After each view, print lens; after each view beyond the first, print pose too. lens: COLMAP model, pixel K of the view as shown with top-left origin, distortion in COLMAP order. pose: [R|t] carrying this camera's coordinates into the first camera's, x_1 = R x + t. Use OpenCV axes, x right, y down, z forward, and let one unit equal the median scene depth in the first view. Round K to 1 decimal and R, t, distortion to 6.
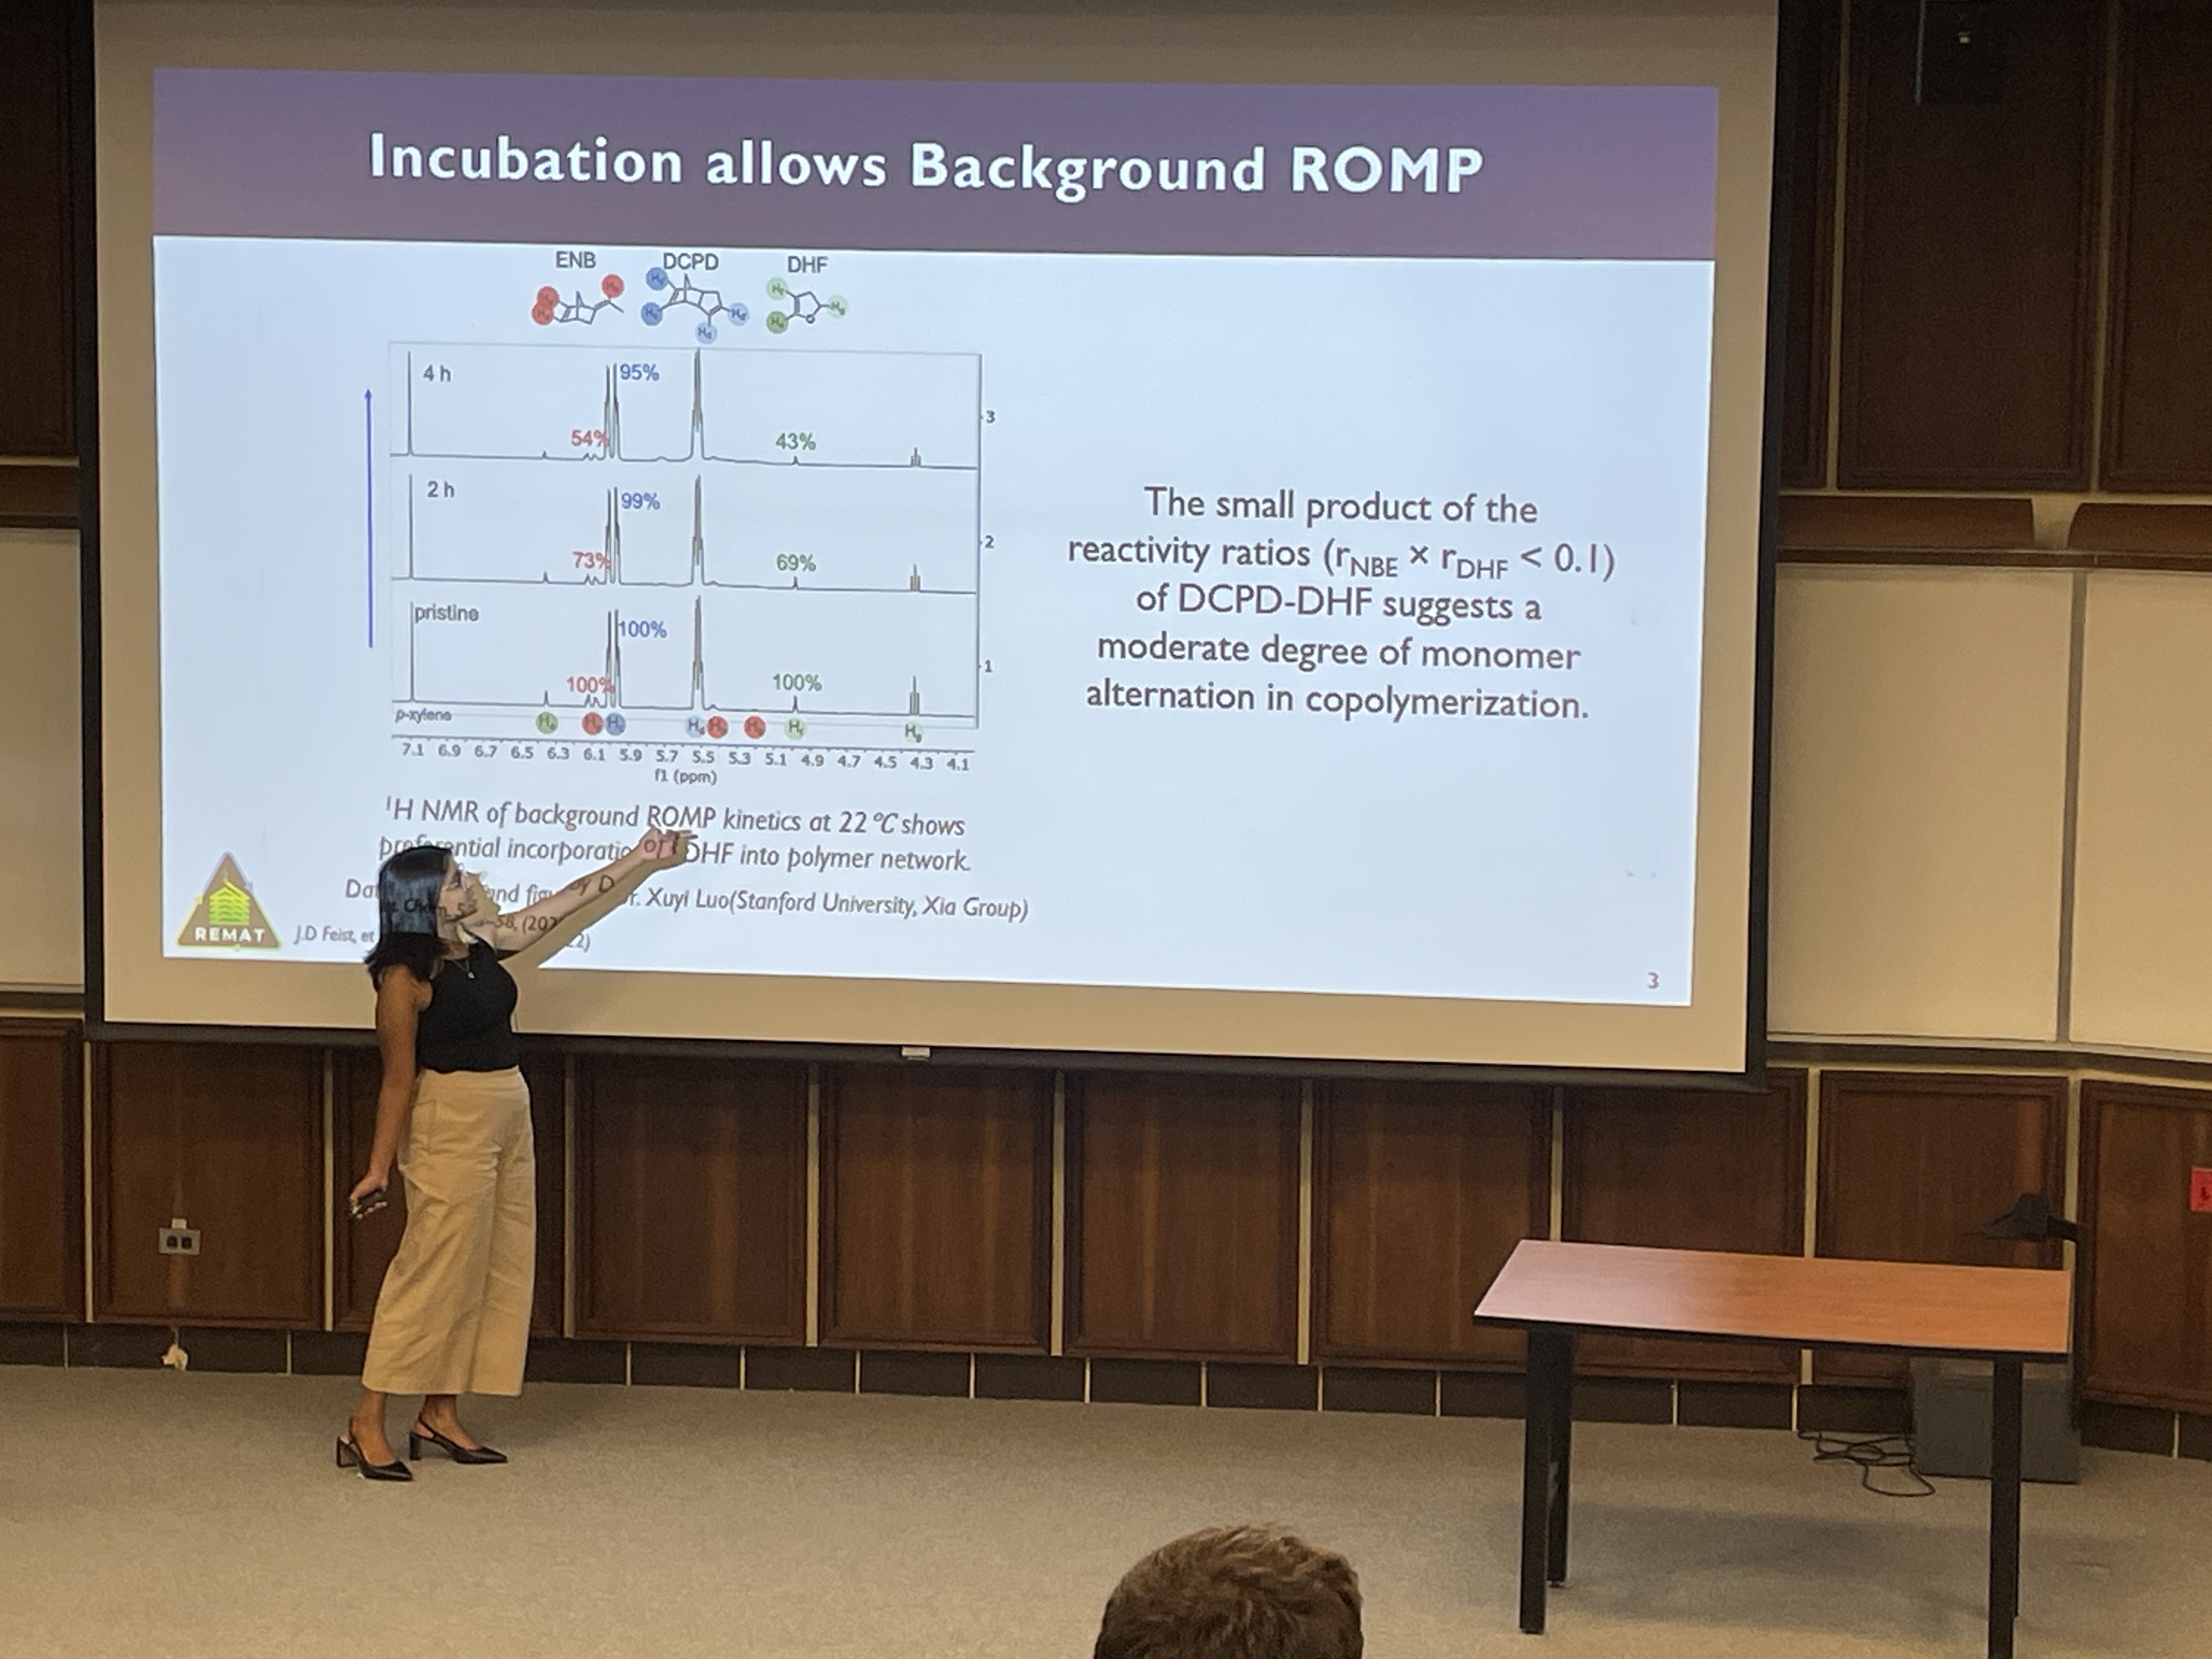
lens RADIAL K [[4510.2, 0, 1108.8], [0, 4510.2, 827.7], [0, 0, 1]] dist [0.194018, 0.000000]
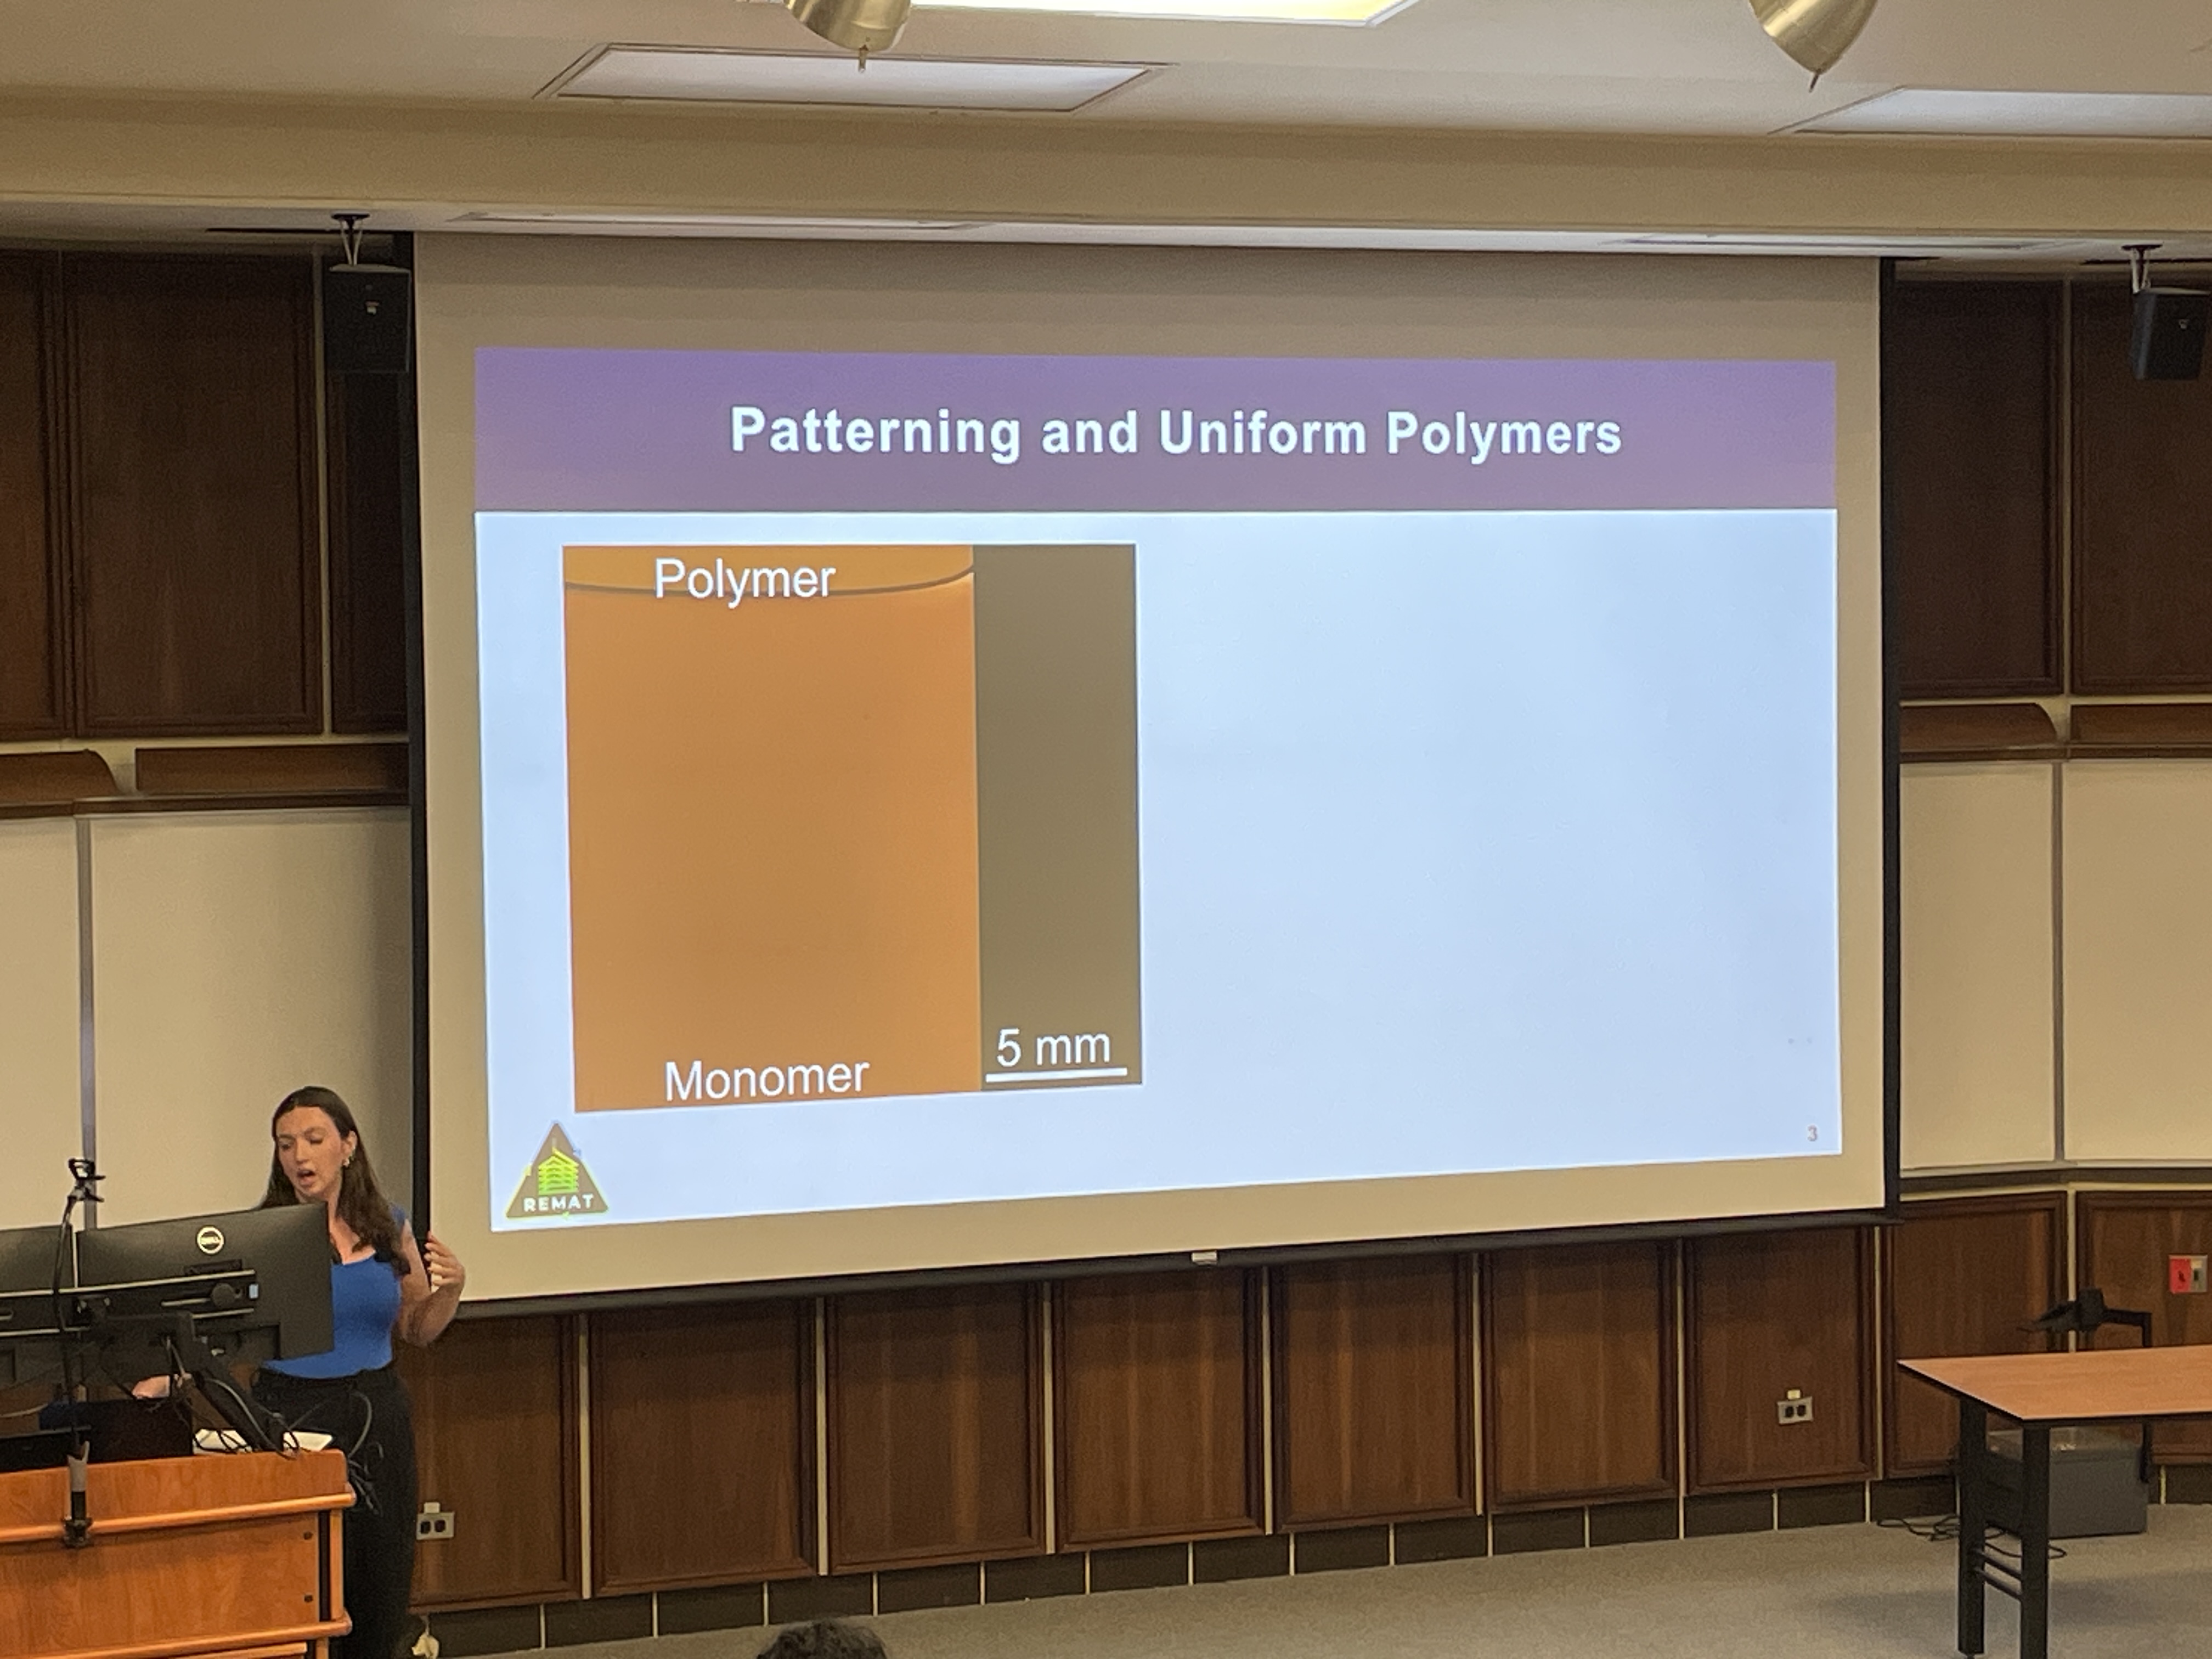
lens RADIAL K [[4511.4, 0, 1102.2], [0, 4511.4, 842.5], [0, 0, 1]] dist [0.173616, 0.000000]
pose [[0.889266, -0.048972, 0.454762, -0.535826], [0.071839, 0.996866, -0.033129, -0.013910], [-0.451714, 0.062130, 0.889997, 0.055396]]
